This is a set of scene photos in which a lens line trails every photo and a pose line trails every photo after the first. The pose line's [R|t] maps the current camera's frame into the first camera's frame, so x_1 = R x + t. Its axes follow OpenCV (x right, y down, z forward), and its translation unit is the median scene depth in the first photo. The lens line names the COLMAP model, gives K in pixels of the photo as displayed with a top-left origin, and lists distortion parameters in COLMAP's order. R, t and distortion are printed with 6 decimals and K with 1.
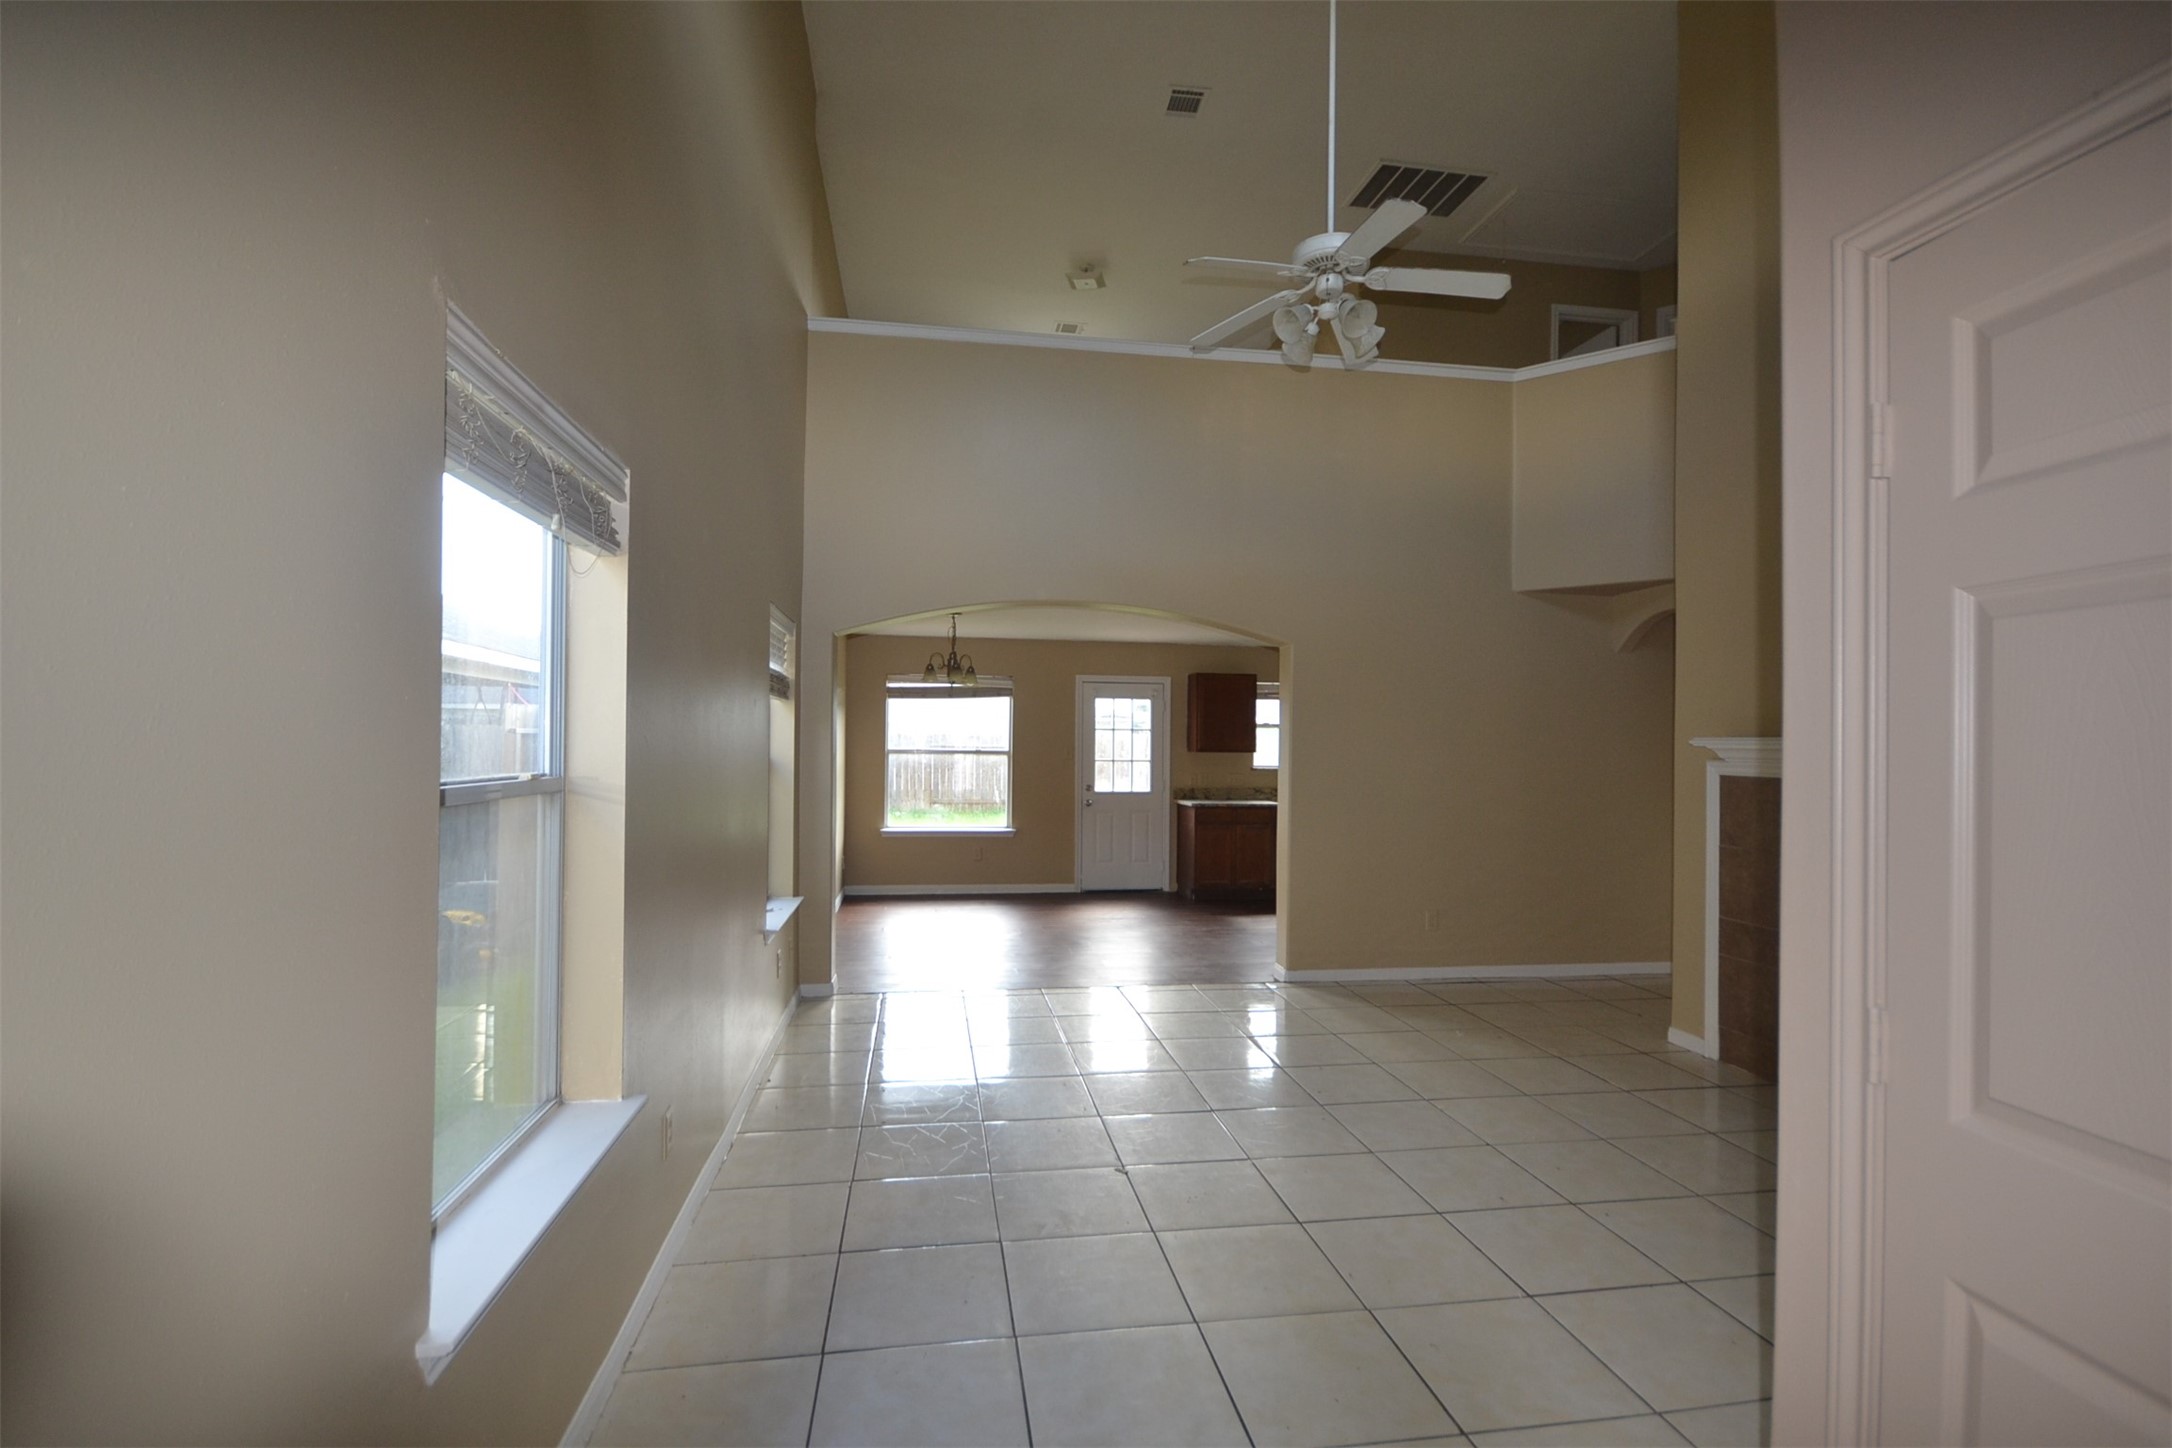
lens RADIAL K [[968.0, 0, 1075.5], [0, 968.0, 742.6], [0, 0, 1]] dist [0.017512, -0.005893]
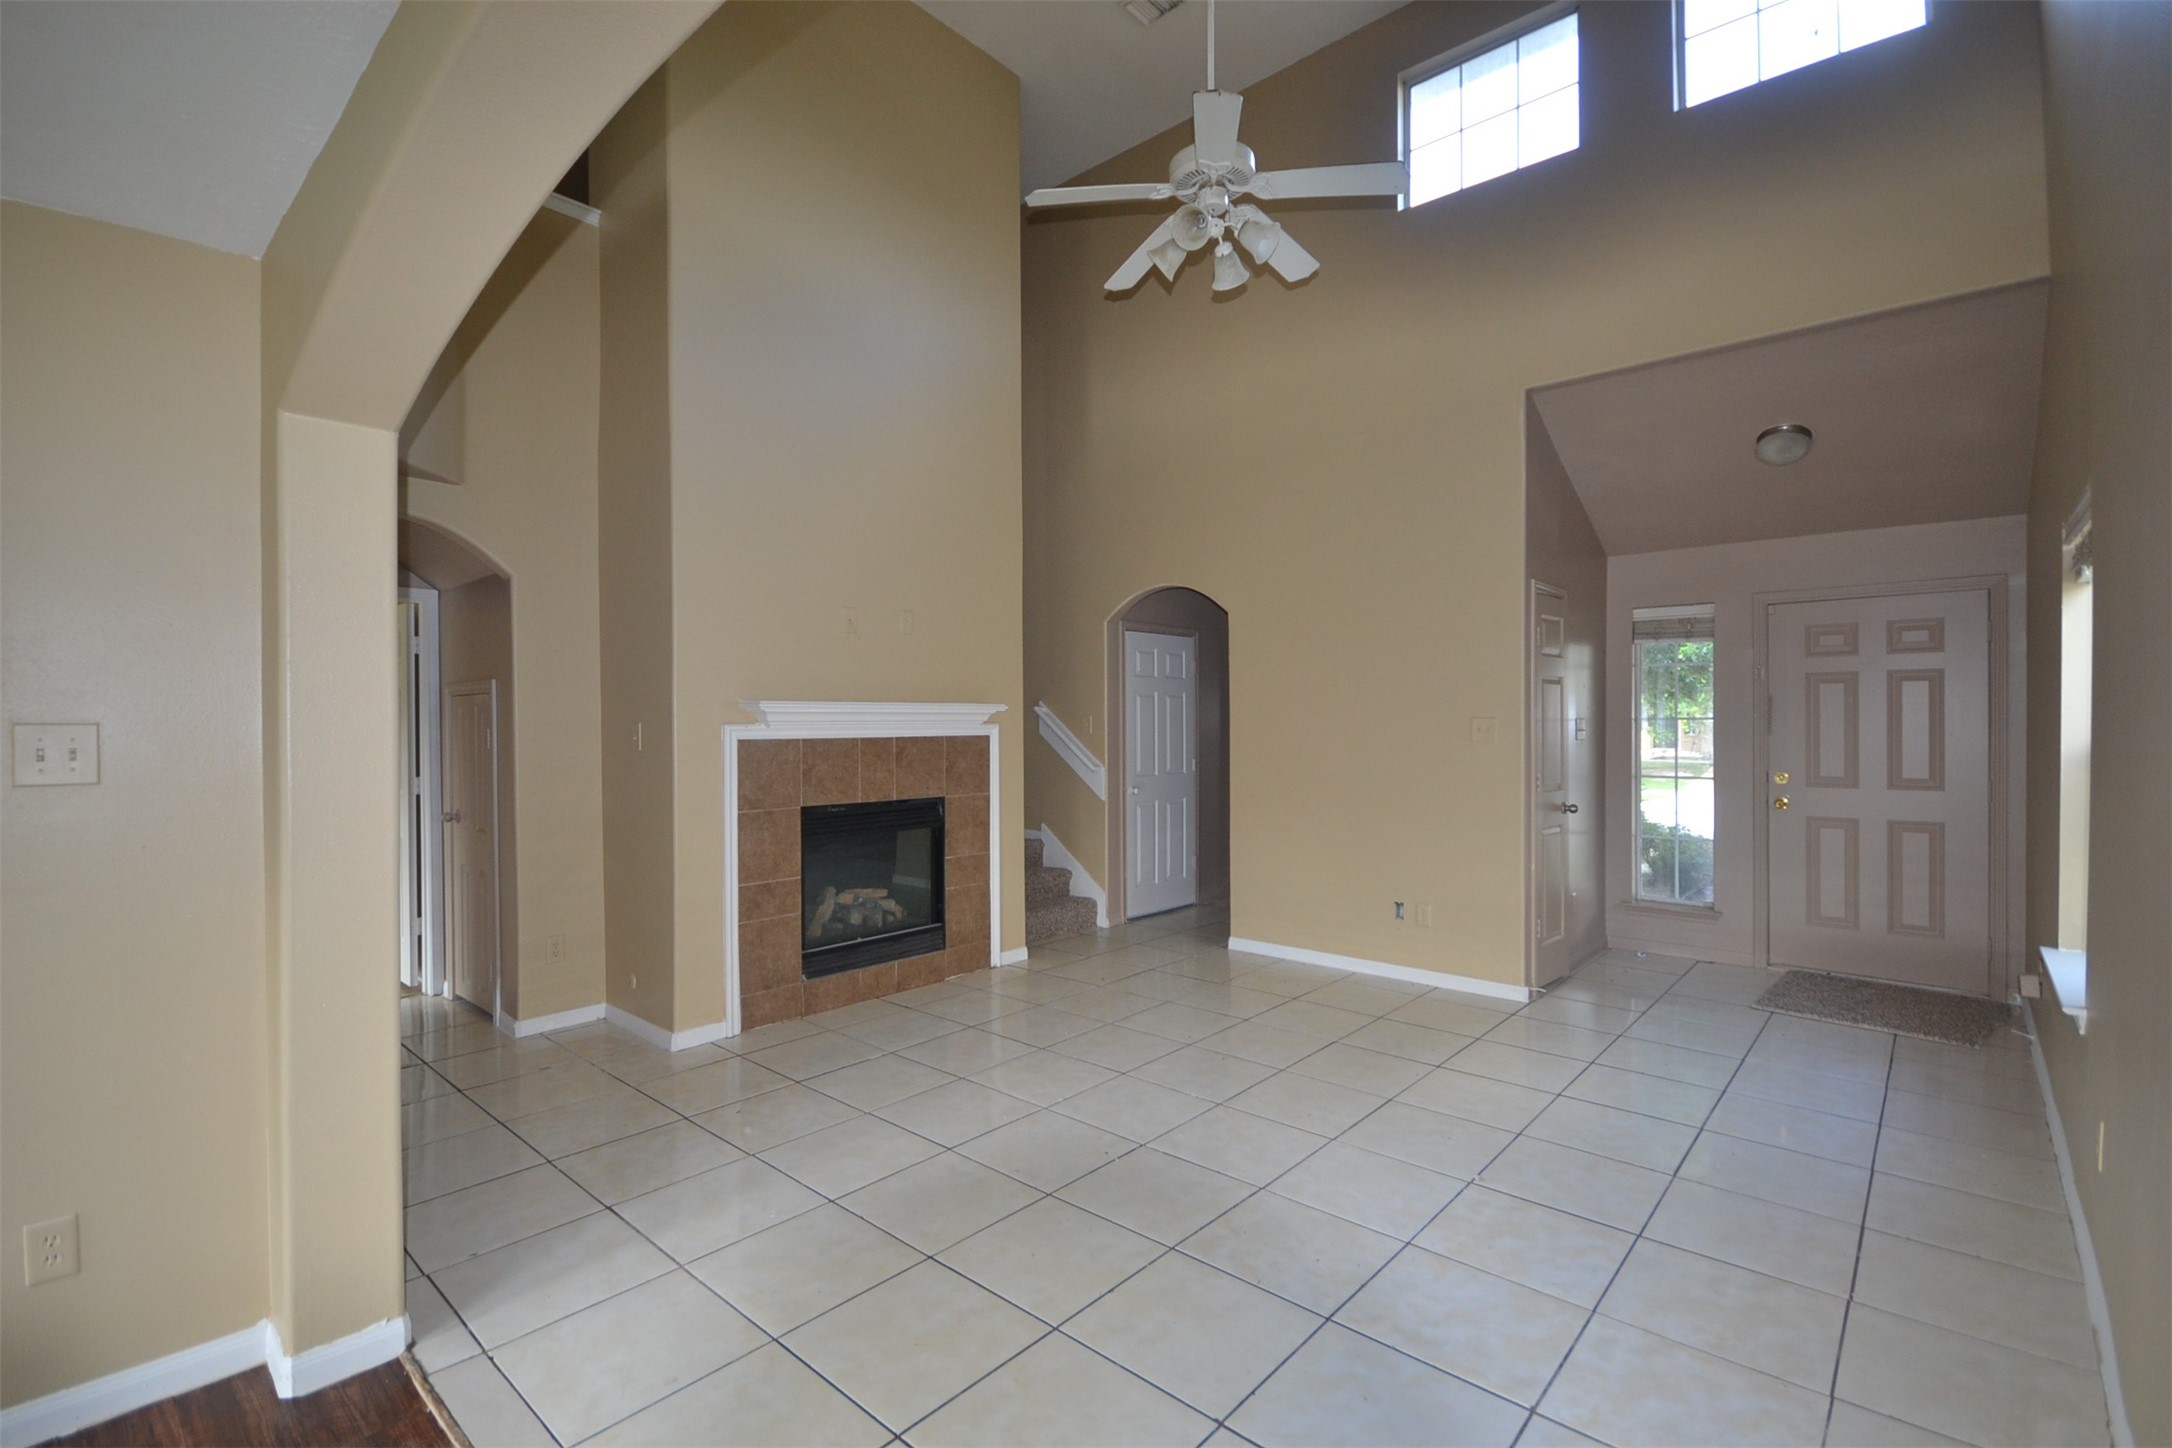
lens RADIAL K [[968.0, 0, 1081.3], [0, 968.0, 726.9], [0, 0, 1]] dist [0.017512, -0.005893]
pose [[-0.631100, -0.016387, 0.775529, -0.953510], [-0.004971, 0.999842, 0.017081, 0.007750], [-0.775686, 0.006925, -0.631081, 4.246821]]
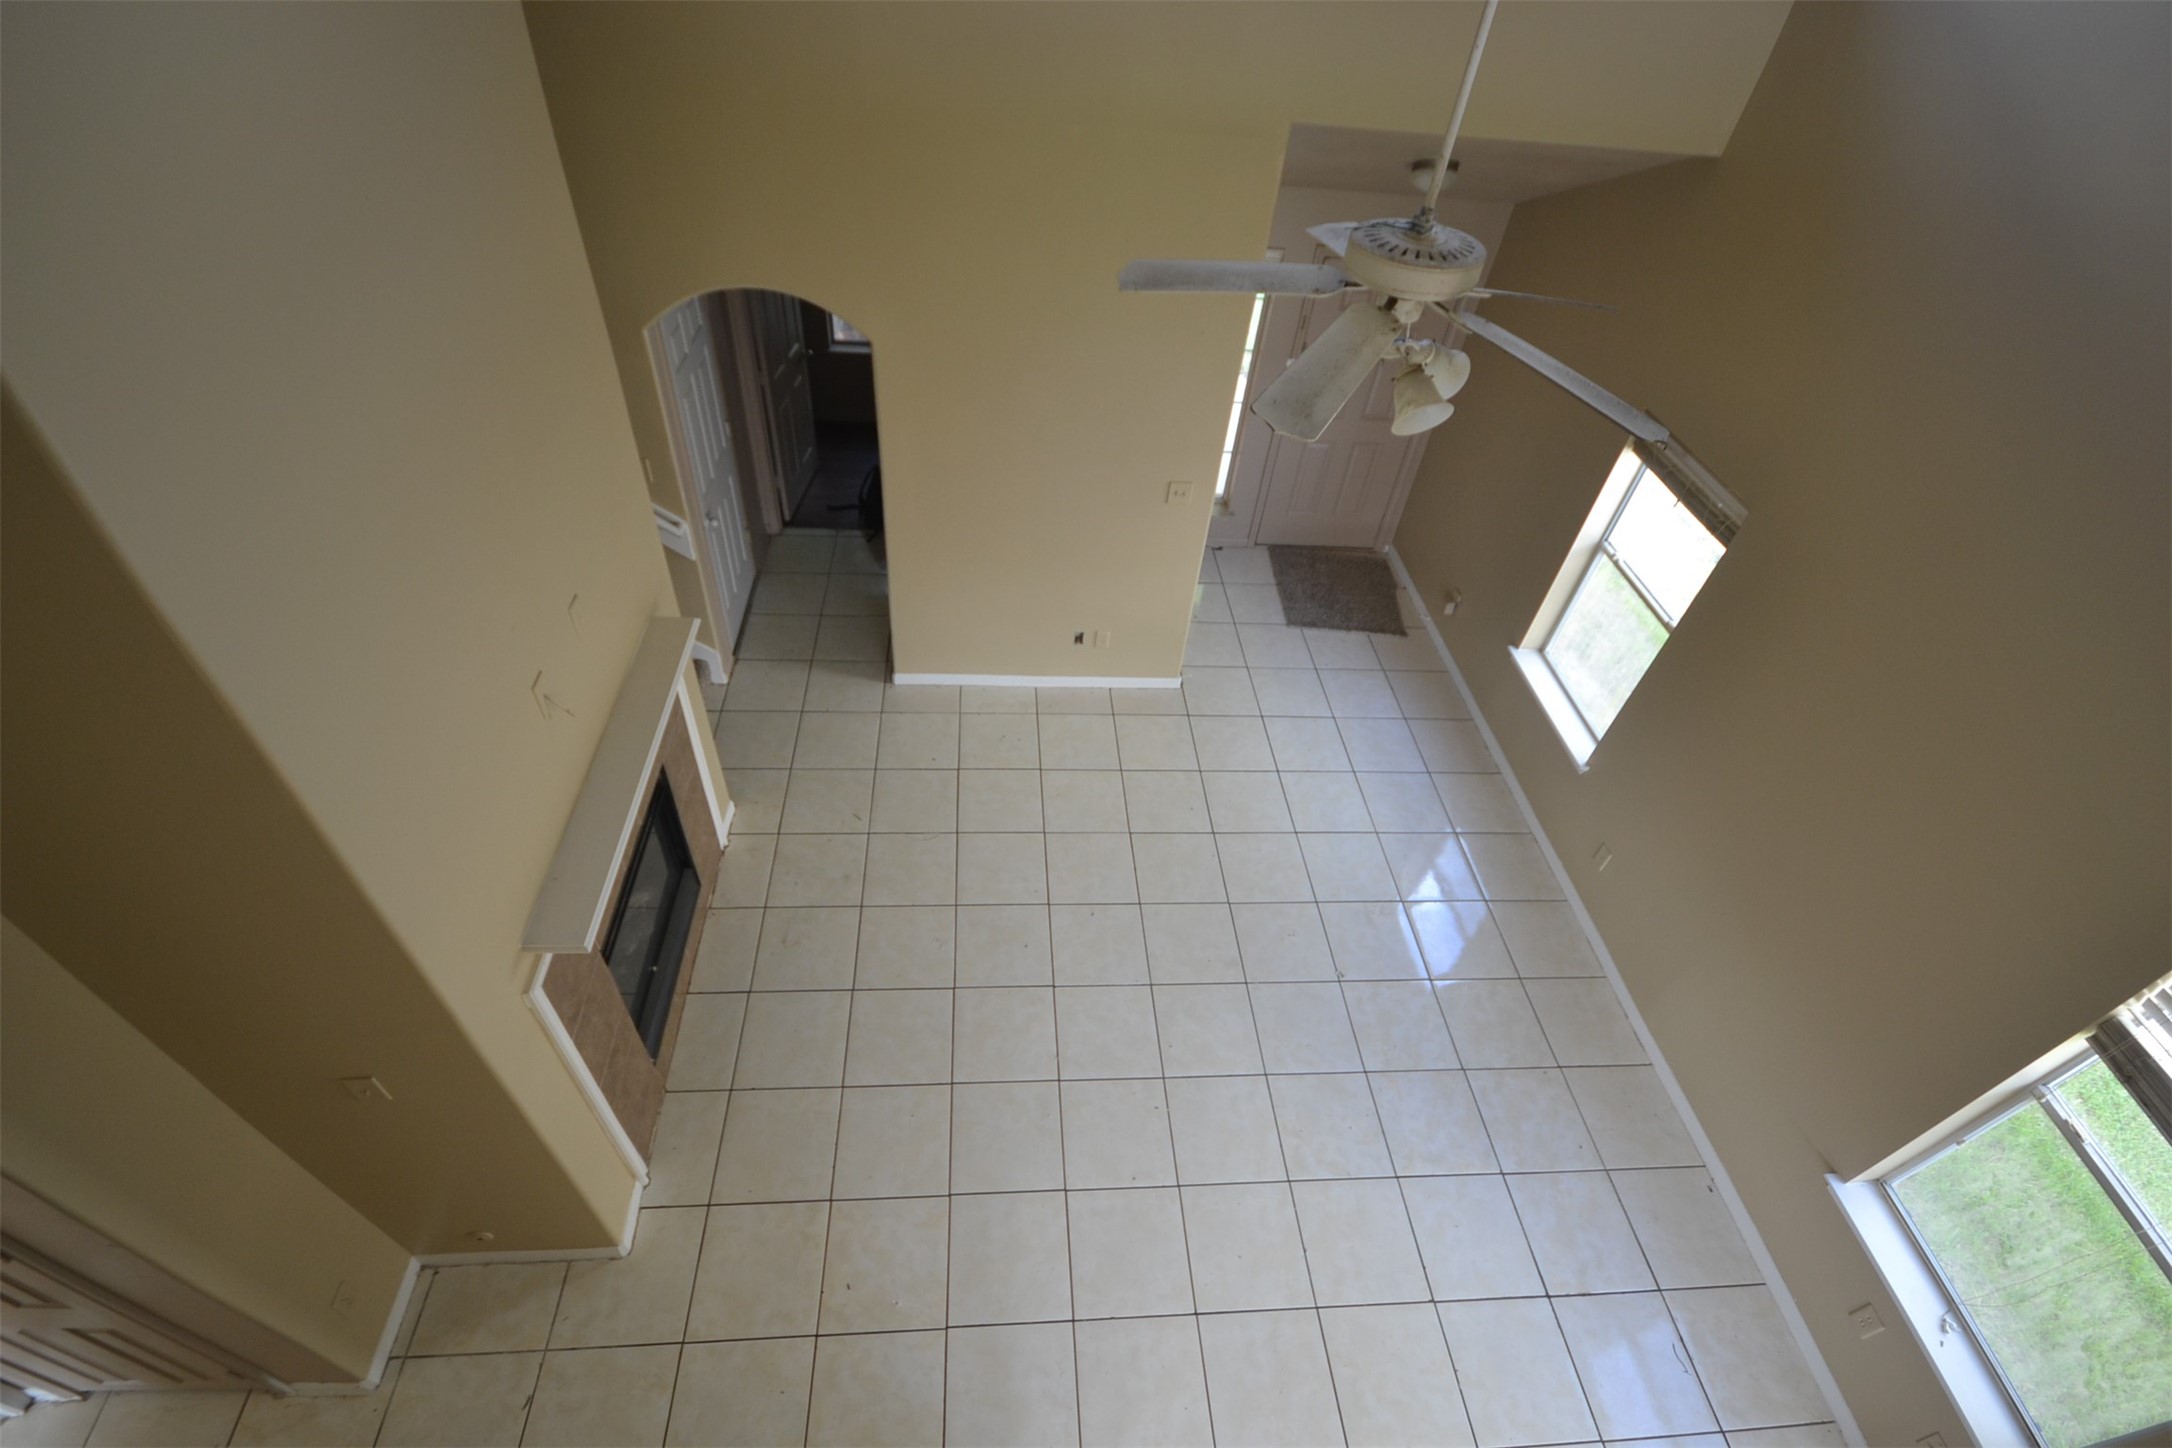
lens RADIAL K [[968.0, 0, 1070.2], [0, 968.0, 729.9], [0, 0, 1]] dist [0.017512, -0.005893]
pose [[-0.991420, -0.130715, -0.000162, 1.103059], [-0.093602, 0.709071, 0.698897, -1.745417], [-0.091241, 0.692915, -0.715223, 4.112534]]
